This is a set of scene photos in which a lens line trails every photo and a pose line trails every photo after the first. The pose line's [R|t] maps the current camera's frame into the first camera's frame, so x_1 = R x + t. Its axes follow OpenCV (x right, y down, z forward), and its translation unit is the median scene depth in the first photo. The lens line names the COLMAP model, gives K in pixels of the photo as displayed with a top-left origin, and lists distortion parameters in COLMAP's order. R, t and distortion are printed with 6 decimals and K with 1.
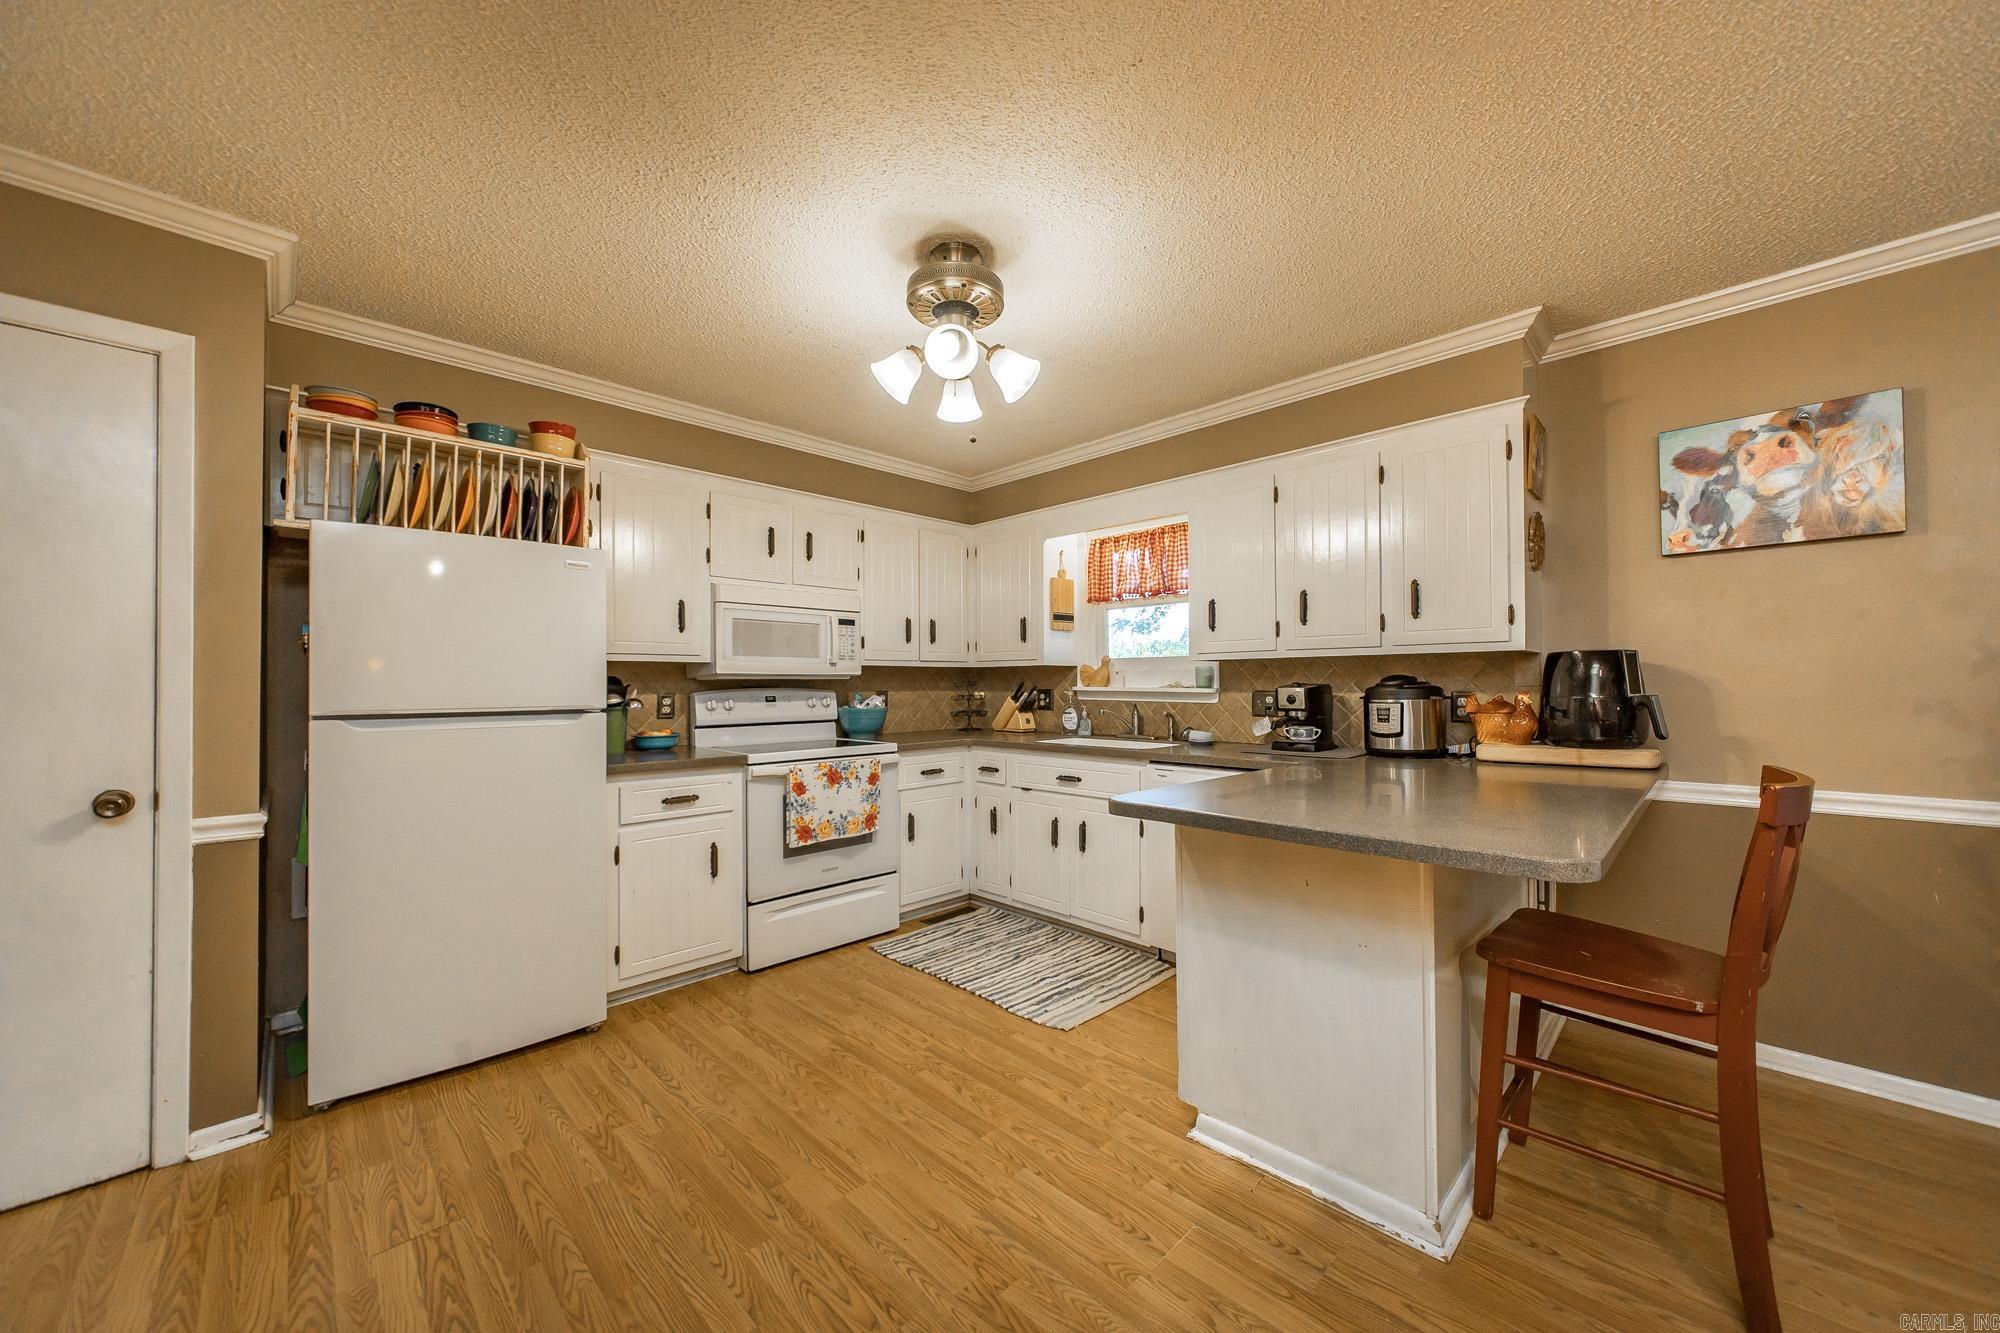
lens RADIAL K [[719.1, 0, 1006.1], [0, 719.1, 674.6], [0, 0, 1]] dist [-0.016768, 0.001308]
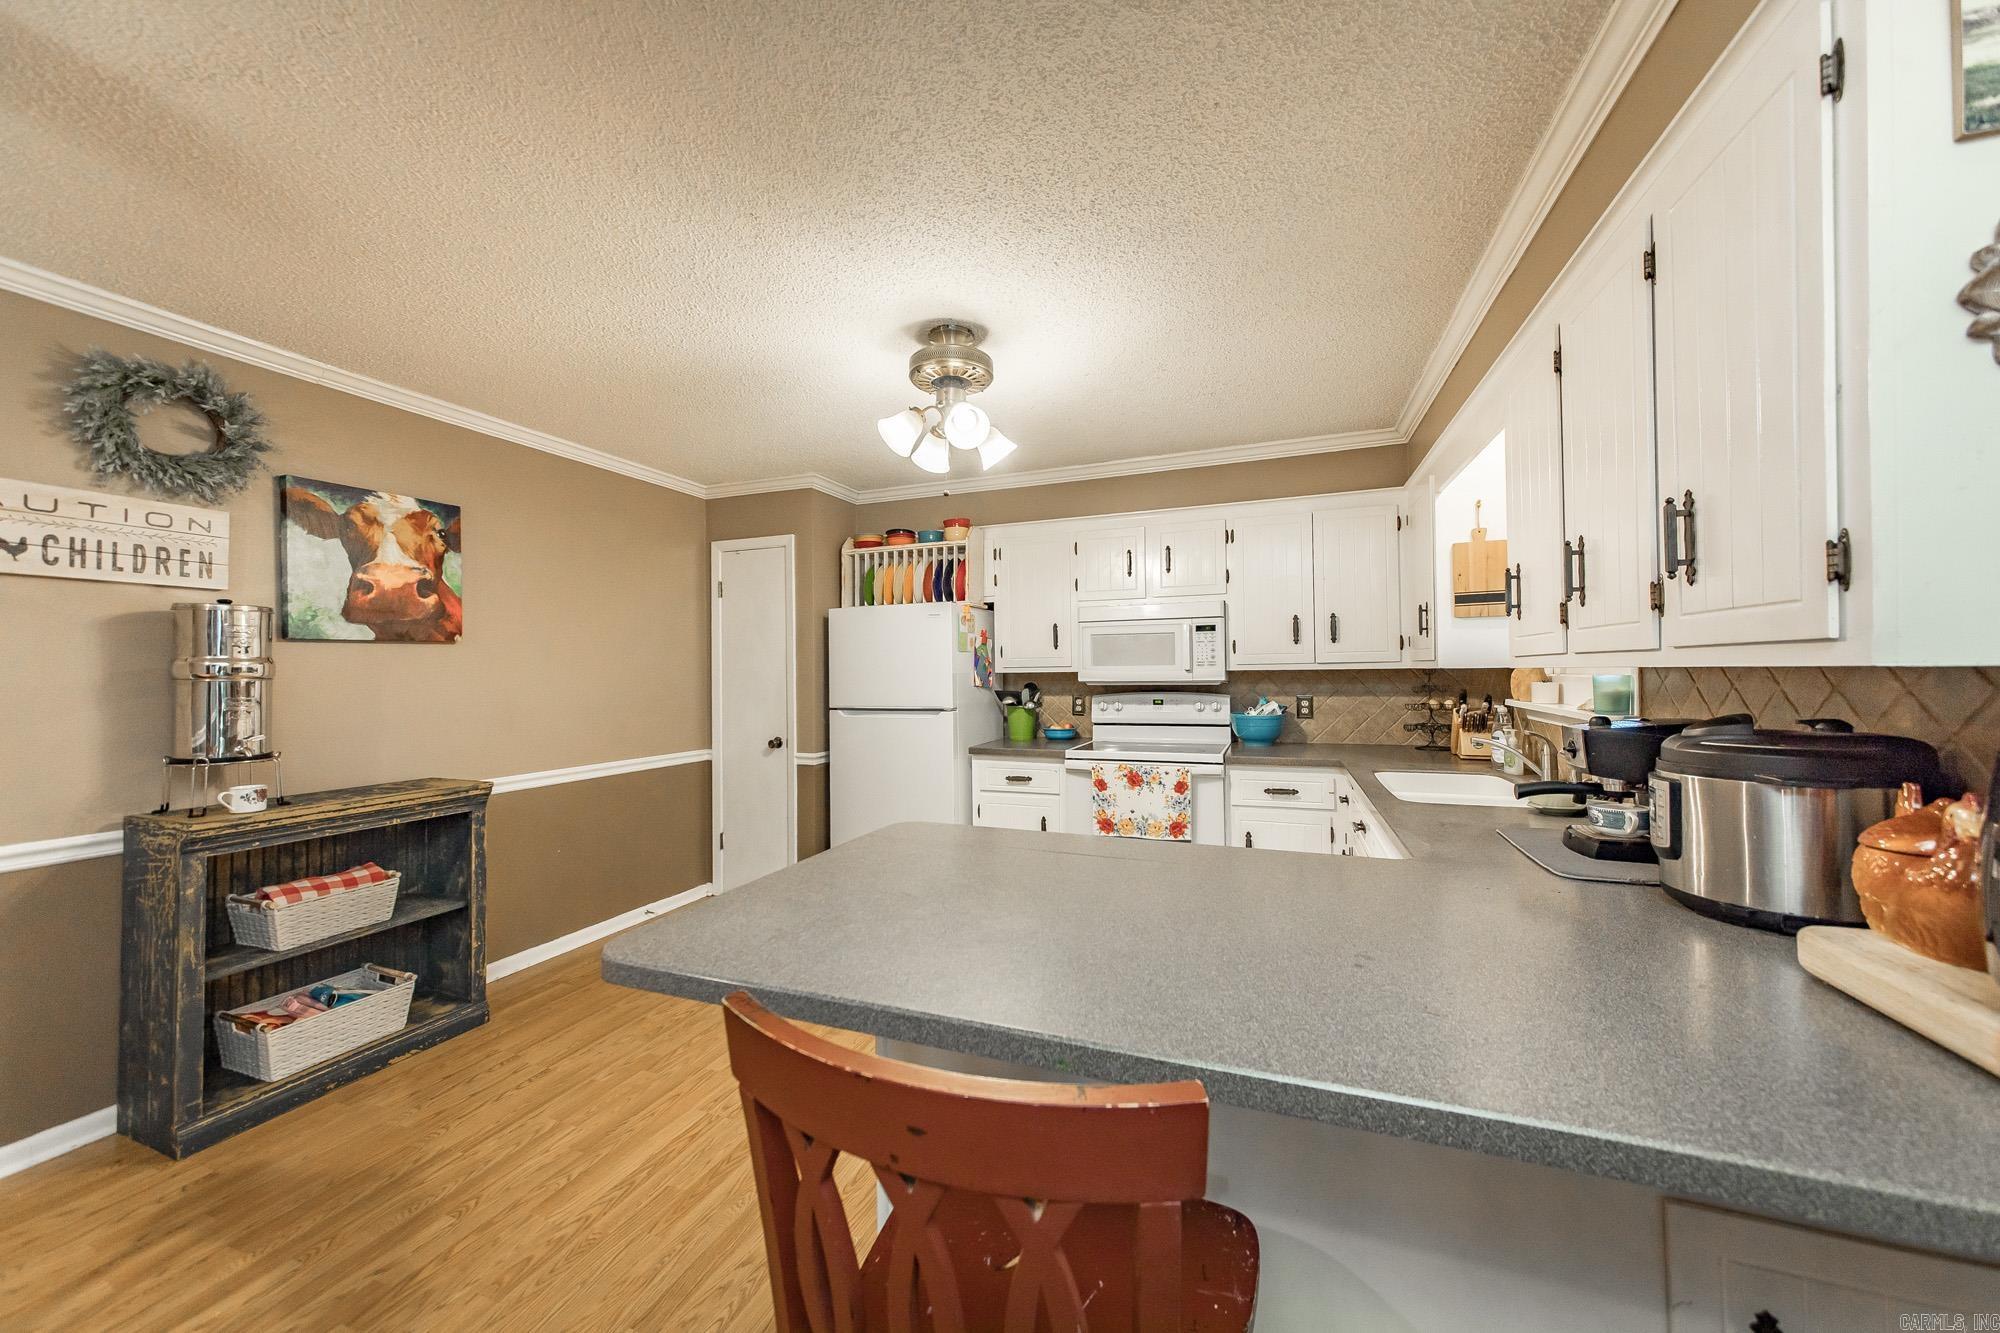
lens RADIAL K [[719.1, 0, 955.1], [0, 719.1, 664.4], [0, 0, 1]] dist [-0.016768, 0.001308]
pose [[0.381264, -0.012720, -0.924379, 0.655629], [0.023163, 0.999723, -0.004203, -0.030669], [0.924176, -0.019809, 0.381453, 0.348749]]
